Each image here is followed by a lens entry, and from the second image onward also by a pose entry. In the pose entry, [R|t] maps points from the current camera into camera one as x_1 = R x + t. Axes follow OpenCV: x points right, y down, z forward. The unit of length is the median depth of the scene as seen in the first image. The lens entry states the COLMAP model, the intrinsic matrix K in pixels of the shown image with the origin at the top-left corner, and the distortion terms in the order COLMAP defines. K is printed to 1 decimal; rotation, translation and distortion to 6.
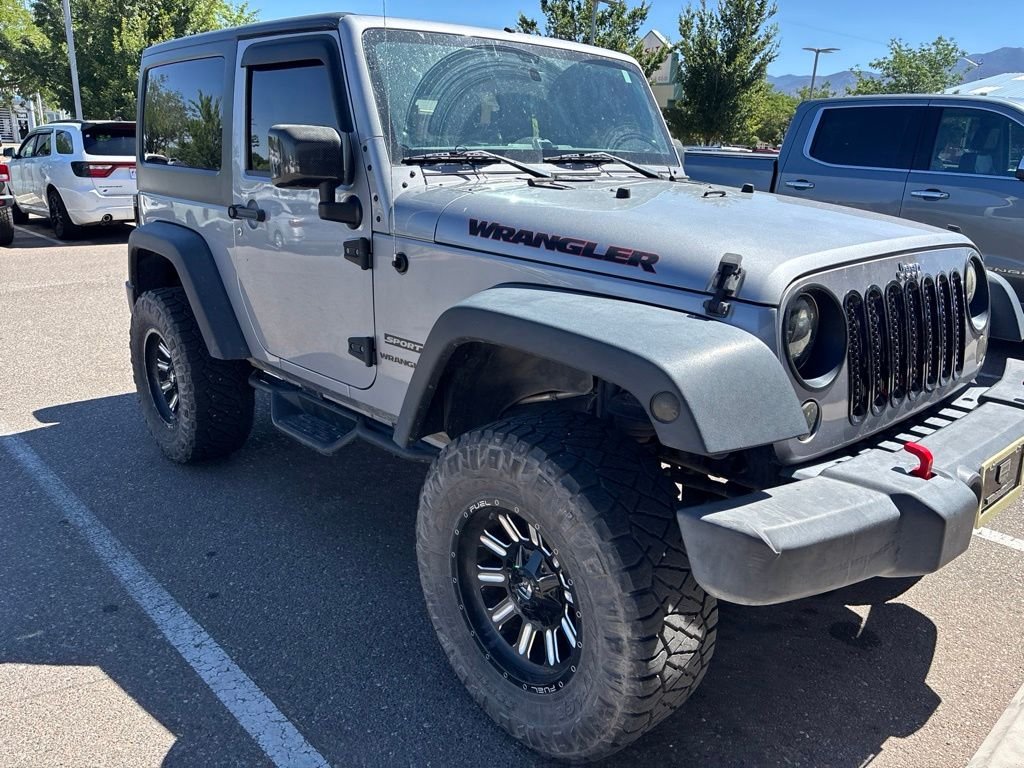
lens RADIAL K [[779.2, 0, 514.1], [0, 779.2, 391.8], [0, 0, 1]] dist [0.034851, -0.030562]
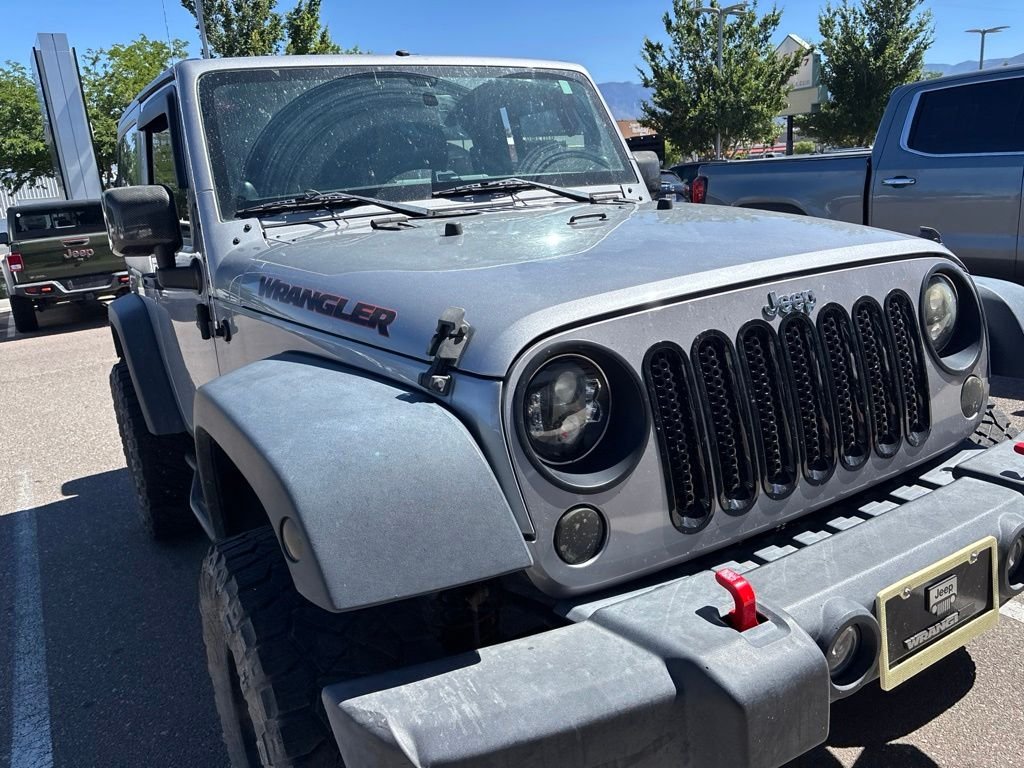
lens RADIAL K [[779.2, 0, 515.5], [0, 779.2, 380.9], [0, 0, 1]] dist [0.034851, -0.030562]
pose [[0.976424, -0.054344, -0.208910, 0.317184], [0.043636, 0.997503, -0.055532, -0.043632], [0.211407, 0.045107, 0.976357, 0.203699]]
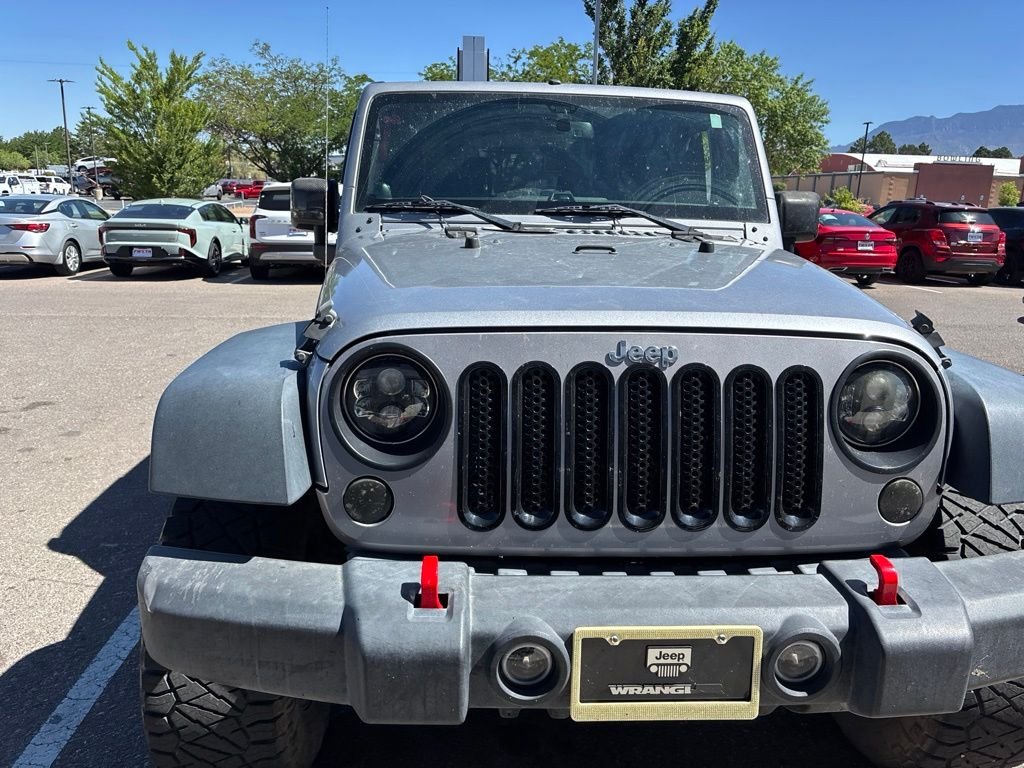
lens RADIAL K [[779.2, 0, 516.7], [0, 779.2, 385.0], [0, 0, 1]] dist [0.034851, -0.030562]
pose [[0.784116, 0.143214, -0.603865, 0.675525], [-0.194096, 0.980790, -0.019426, -0.069176], [0.589482, 0.132440, 0.796850, 0.270597]]
